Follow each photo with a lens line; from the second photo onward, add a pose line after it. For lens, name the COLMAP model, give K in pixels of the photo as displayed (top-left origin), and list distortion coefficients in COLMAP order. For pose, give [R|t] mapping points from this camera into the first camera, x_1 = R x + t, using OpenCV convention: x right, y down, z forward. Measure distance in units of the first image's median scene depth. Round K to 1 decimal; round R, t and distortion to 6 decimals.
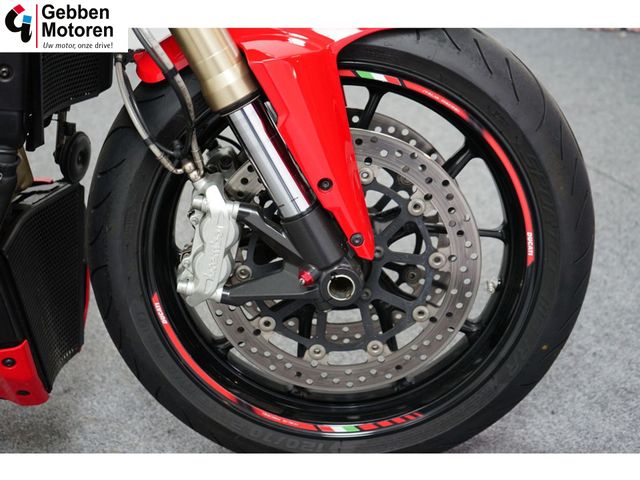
lens RADIAL K [[925.6, 0, 319.8], [0, 925.6, 237.0], [0, 0, 1]] dist [-0.003073, -0.012737]
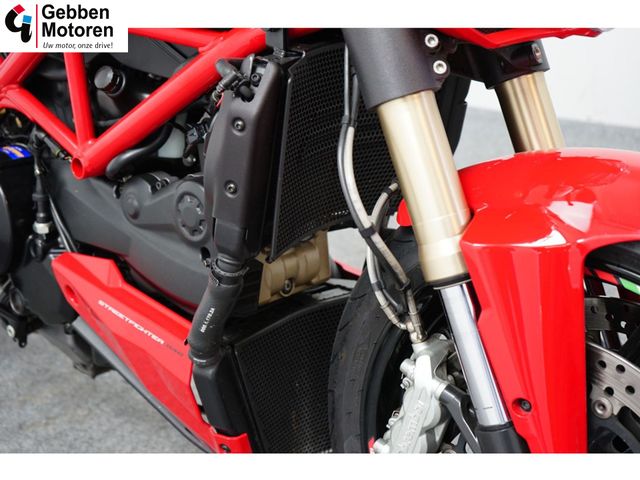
lens RADIAL K [[925.6, 0, 319.8], [0, 925.6, 237.0], [0, 0, 1]] dist [-0.003073, -0.012737]
pose [[0.764135, 0.263740, -0.588675, 0.276620], [-0.276213, 0.958479, 0.070881, -0.184965], [0.582927, 0.108437, 0.805256, 0.208136]]
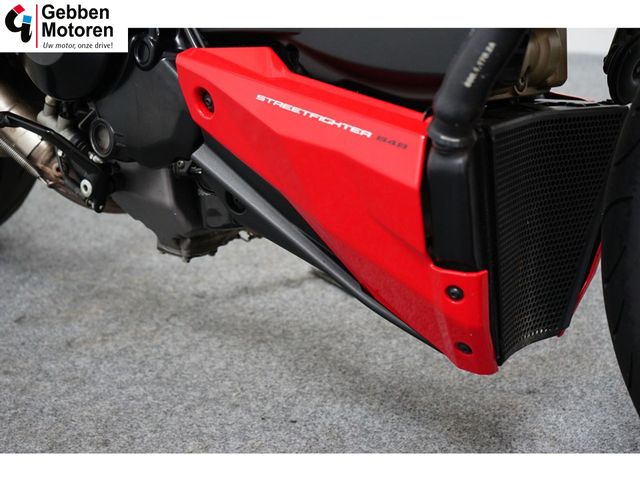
lens RADIAL K [[925.6, 0, 319.8], [0, 925.6, 237.0], [0, 0, 1]] dist [-0.003073, -0.012737]
pose [[0.801837, 0.247116, -0.544051, -0.043868], [-0.290484, 0.956858, 0.006496, 0.117245], [0.522185, 0.152829, 0.839027, 0.339038]]
